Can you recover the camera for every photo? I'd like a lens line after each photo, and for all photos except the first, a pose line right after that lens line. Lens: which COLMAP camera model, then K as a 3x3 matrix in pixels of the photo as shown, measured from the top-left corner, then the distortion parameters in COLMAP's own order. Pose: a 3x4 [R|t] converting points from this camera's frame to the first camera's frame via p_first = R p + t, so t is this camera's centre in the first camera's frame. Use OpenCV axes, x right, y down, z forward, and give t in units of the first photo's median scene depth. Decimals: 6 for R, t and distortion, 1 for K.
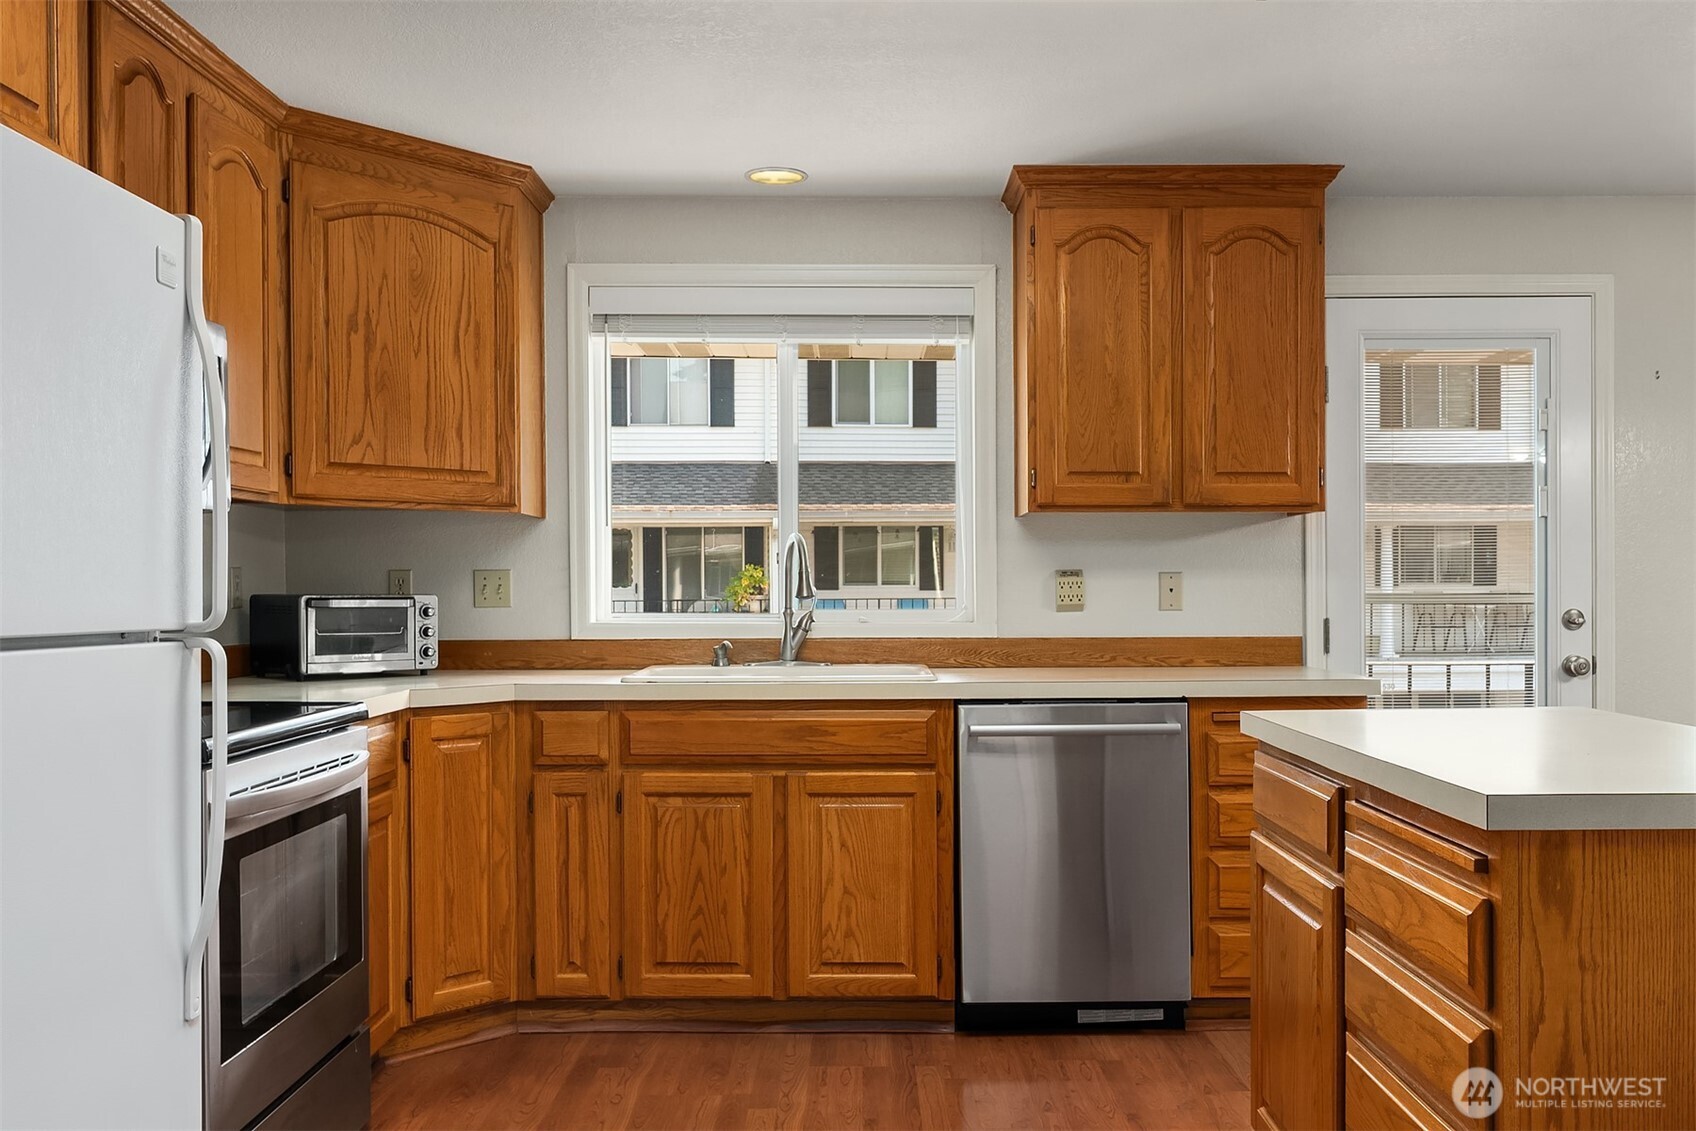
lens RADIAL K [[1490.8, 0, 848.4], [0, 1490.8, 600.7], [0, 0, 1]] dist [-0.004978, -0.001193]
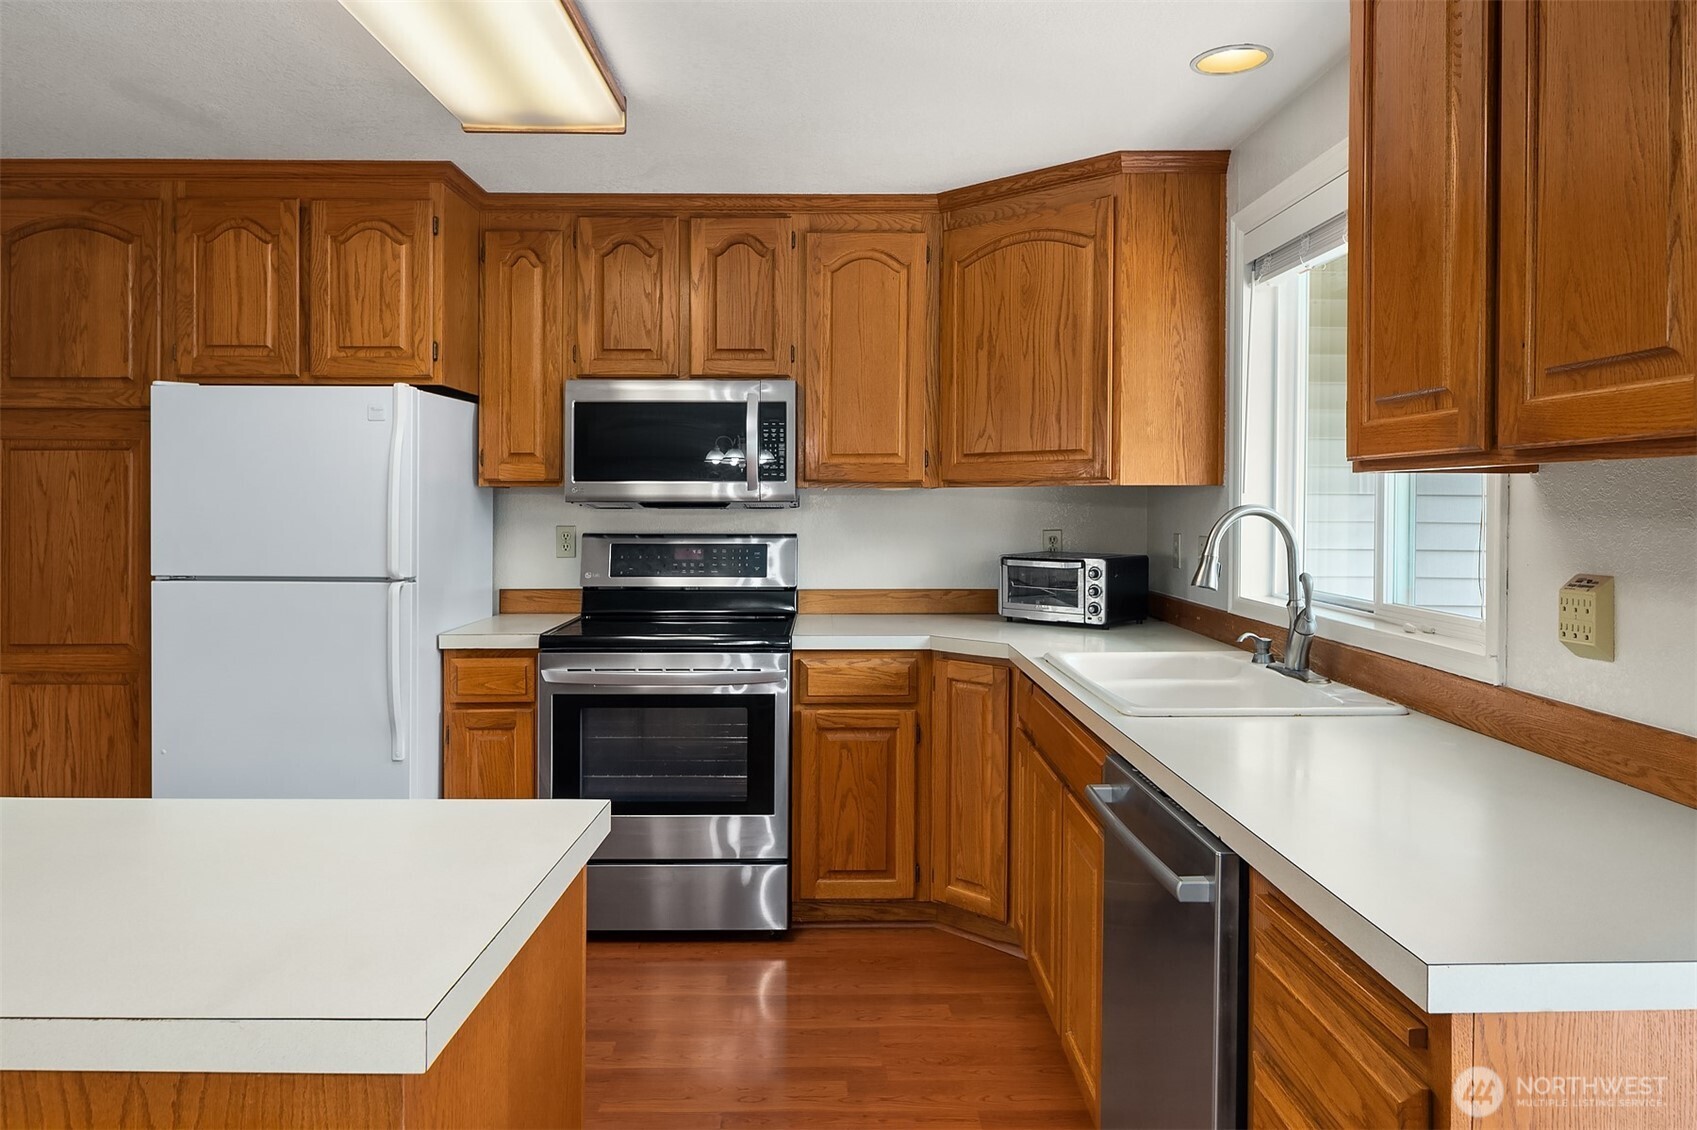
lens RADIAL K [[1138.2, 0, 846.4], [0, 1138.2, 502.9], [0, 0, 1]] dist [-0.005079, -0.000181]
pose [[-0.010483, 0.005413, -0.999930, 0.596370], [-0.006794, 0.999962, 0.005485, -0.051011], [0.999922, 0.006851, -0.010445, 0.841204]]
